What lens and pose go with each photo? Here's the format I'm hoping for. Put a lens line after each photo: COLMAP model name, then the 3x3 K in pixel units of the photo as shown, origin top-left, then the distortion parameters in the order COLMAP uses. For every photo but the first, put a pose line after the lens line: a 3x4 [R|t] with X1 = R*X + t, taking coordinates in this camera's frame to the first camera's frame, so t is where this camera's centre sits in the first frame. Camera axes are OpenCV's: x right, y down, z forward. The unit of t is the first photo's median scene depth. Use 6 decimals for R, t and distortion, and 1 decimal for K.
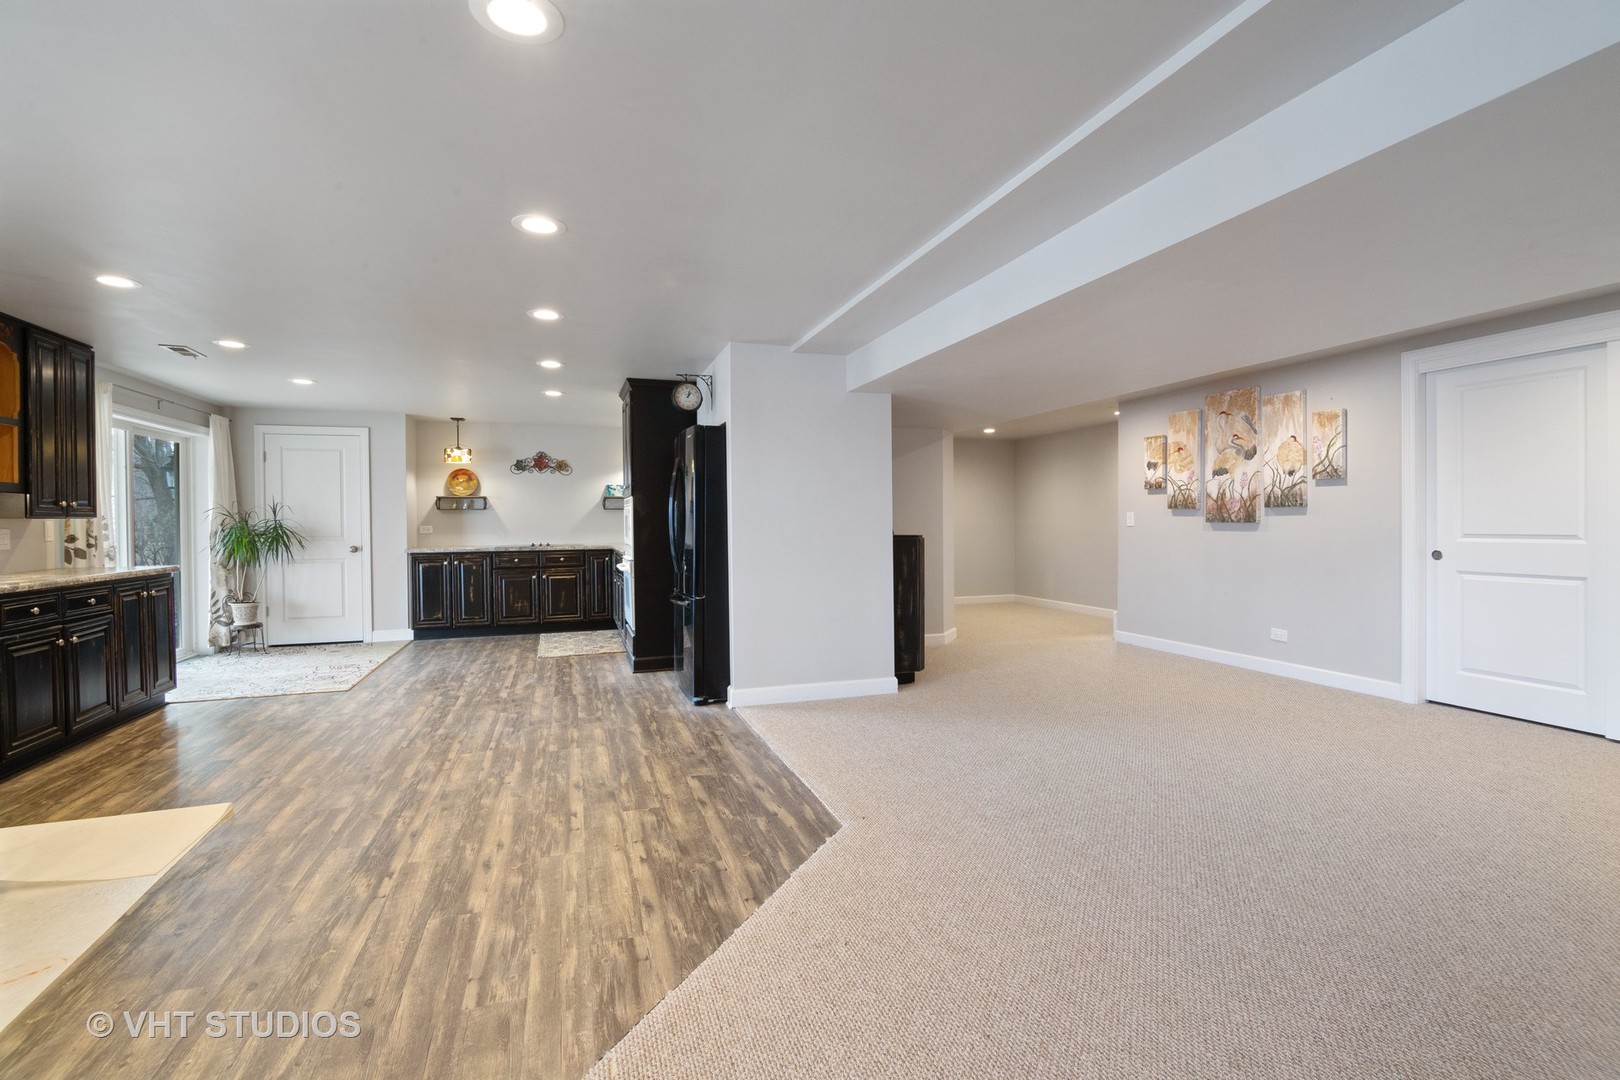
lens RADIAL K [[721.7, 0, 800.6], [0, 721.7, 526.2], [0, 0, 1]] dist [-0.014553, -0.000297]
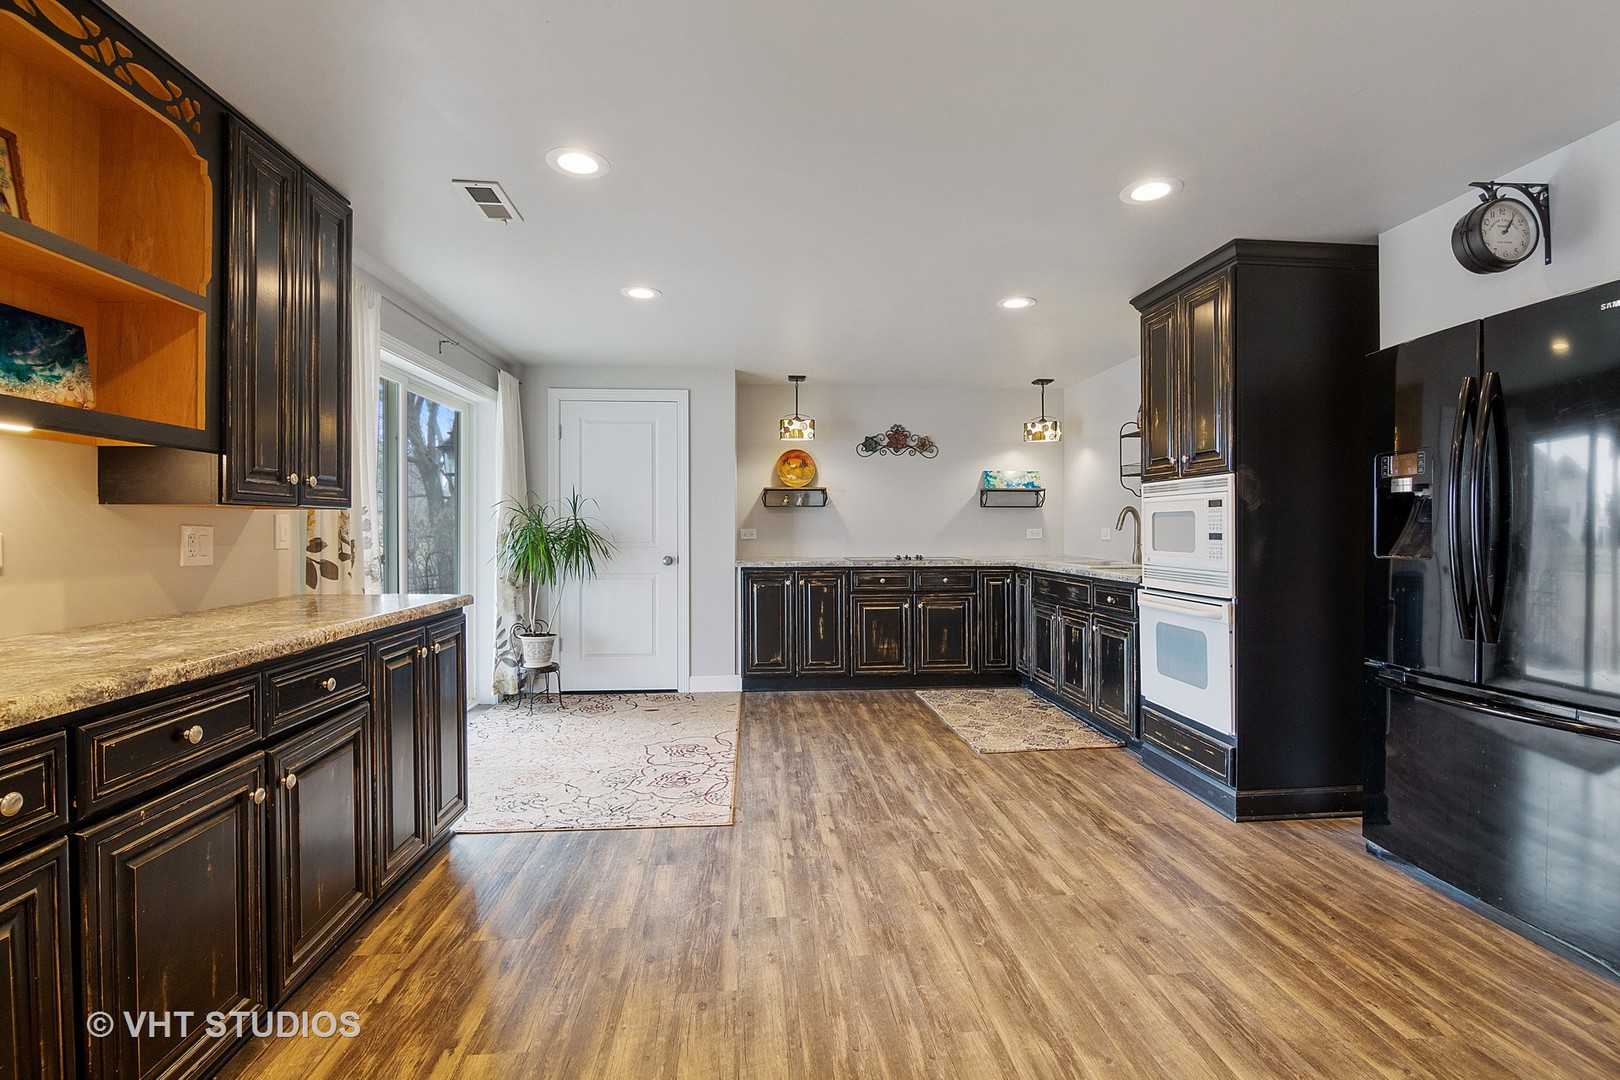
lens RADIAL K [[721.7, 0, 800.6], [0, 721.7, 526.2], [0, 0, 1]] dist [-0.014553, -0.000297]
pose [[0.969050, 0.006918, -0.246766, -0.342697], [-0.009065, 0.999930, -0.007564, 0.002255], [0.246696, 0.009566, 0.969046, 0.364473]]
